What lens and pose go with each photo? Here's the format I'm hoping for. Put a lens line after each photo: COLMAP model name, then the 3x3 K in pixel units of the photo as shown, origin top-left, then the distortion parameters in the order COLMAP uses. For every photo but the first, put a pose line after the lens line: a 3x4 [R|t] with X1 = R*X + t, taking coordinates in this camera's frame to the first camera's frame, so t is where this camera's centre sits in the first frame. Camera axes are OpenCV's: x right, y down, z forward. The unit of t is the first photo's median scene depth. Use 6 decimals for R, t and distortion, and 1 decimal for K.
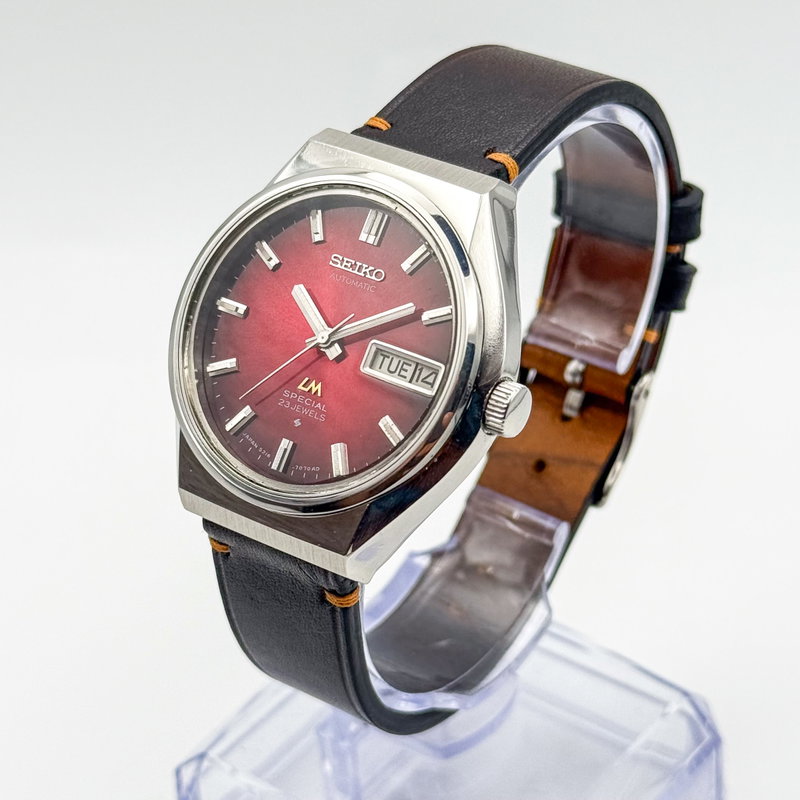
lens RADIAL K [[2239.2, 0, 400.0], [0, 2239.2, 400.0], [0, 0, 1]] dist [0.177793, 0.364722]
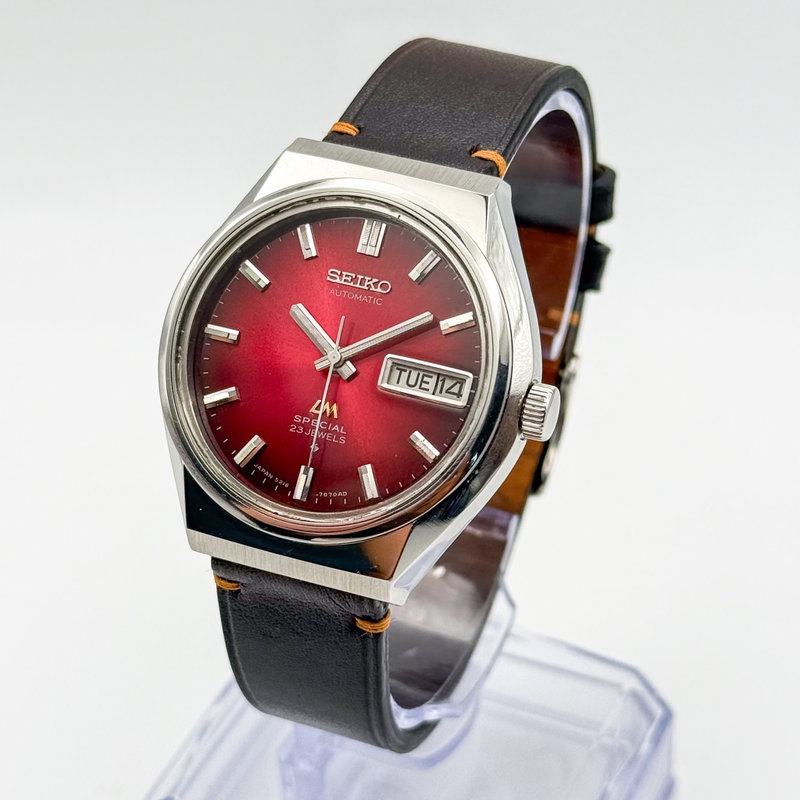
lens RADIAL K [[2239.2, 0, 400.0], [0, 2239.2, 400.0], [0, 0, 1]] dist [0.177793, 0.364722]
pose [[0.971929, -0.101187, 0.212402, -0.210777], [0.097583, 0.994850, 0.027409, -0.032749], [-0.214081, -0.005913, 0.976798, 0.055962]]
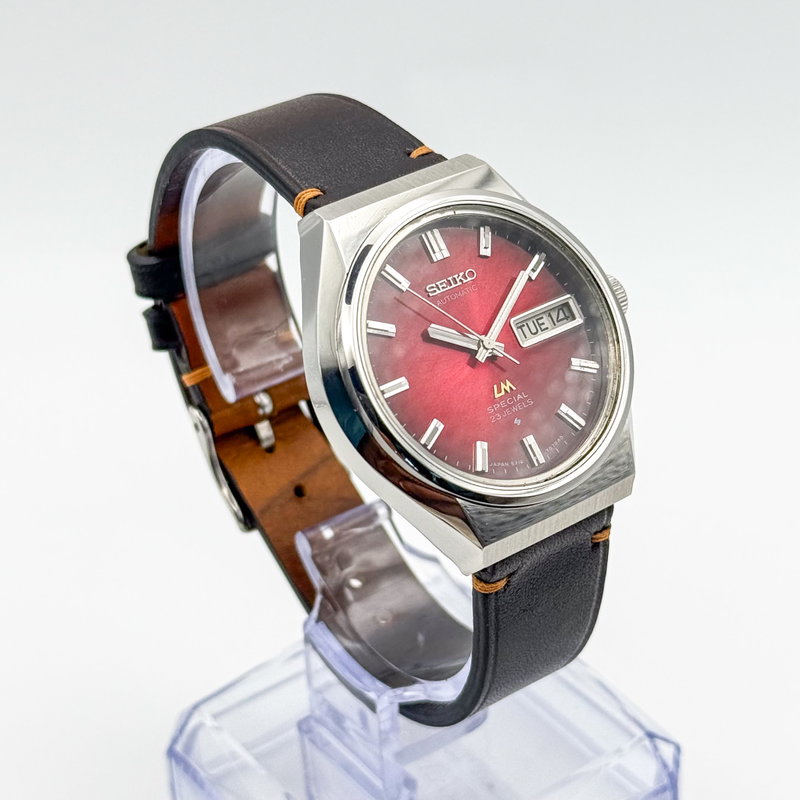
lens RADIAL K [[2239.2, 0, 400.0], [0, 2239.2, 400.0], [0, 0, 1]] dist [0.177793, 0.364722]
pose [[0.301947, -0.488904, 0.818414, -0.932929], [0.559961, 0.785738, 0.262791, -0.310479], [-0.771538, 0.378931, 0.511019, 0.488388]]
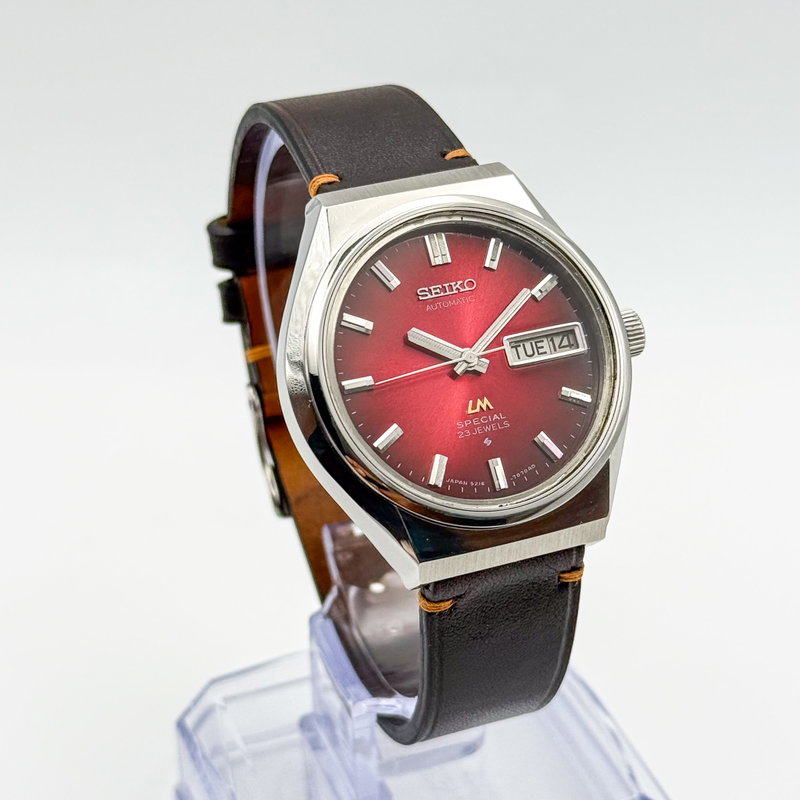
lens RADIAL K [[2239.2, 0, 400.0], [0, 2239.2, 400.0], [0, 0, 1]] dist [0.177793, 0.364722]
pose [[0.539896, -0.410108, 0.735067, -0.816728], [0.466725, 0.872595, 0.144034, -0.173845], [-0.700485, 0.265311, 0.662518, 0.336271]]
